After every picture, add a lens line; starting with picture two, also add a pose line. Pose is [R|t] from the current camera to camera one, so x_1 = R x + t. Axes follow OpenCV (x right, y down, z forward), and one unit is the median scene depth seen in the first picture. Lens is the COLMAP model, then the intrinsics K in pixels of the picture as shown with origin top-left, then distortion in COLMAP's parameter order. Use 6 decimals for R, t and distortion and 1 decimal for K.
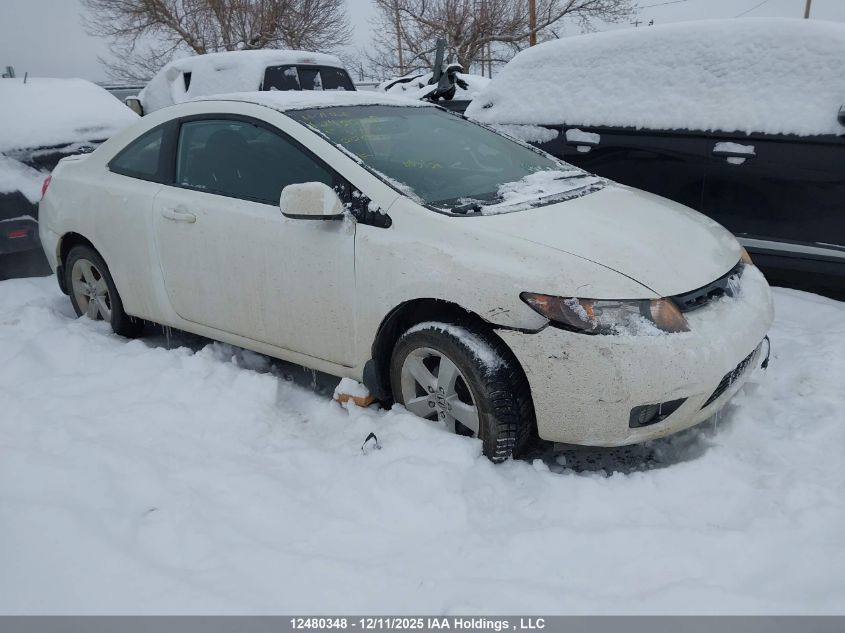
lens RADIAL K [[628.6, 0, 422.4], [0, 628.6, 326.2], [0, 0, 1]] dist [0.013986, 0.008731]
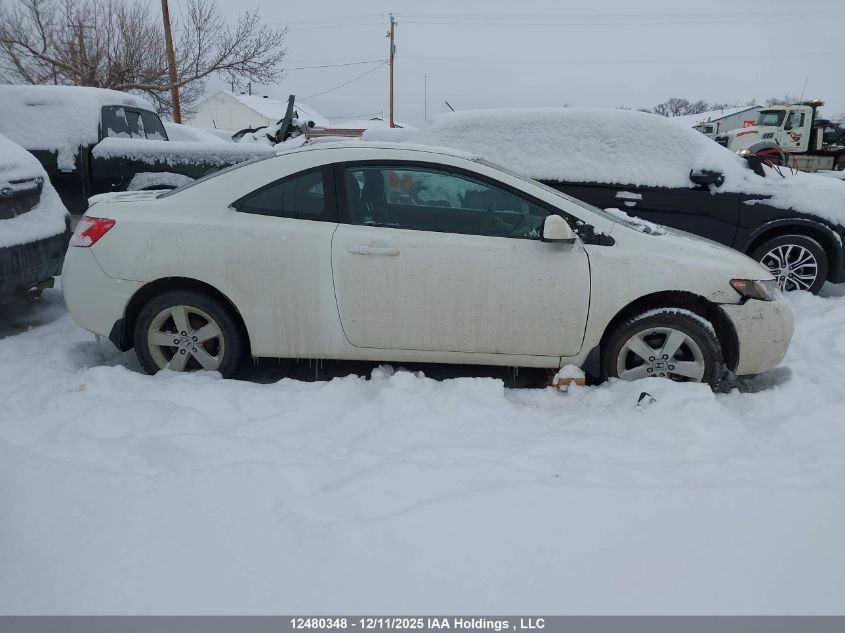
lens RADIAL K [[643.8, 0, 409.6], [0, 643.8, 317.1], [0, 0, 1]] dist [0.048997, -0.054006]
pose [[0.847769, -0.088286, 0.522966, -0.765179], [0.139260, 0.988504, -0.058873, 0.012349], [-0.511757, 0.122739, 0.850318, 0.027003]]
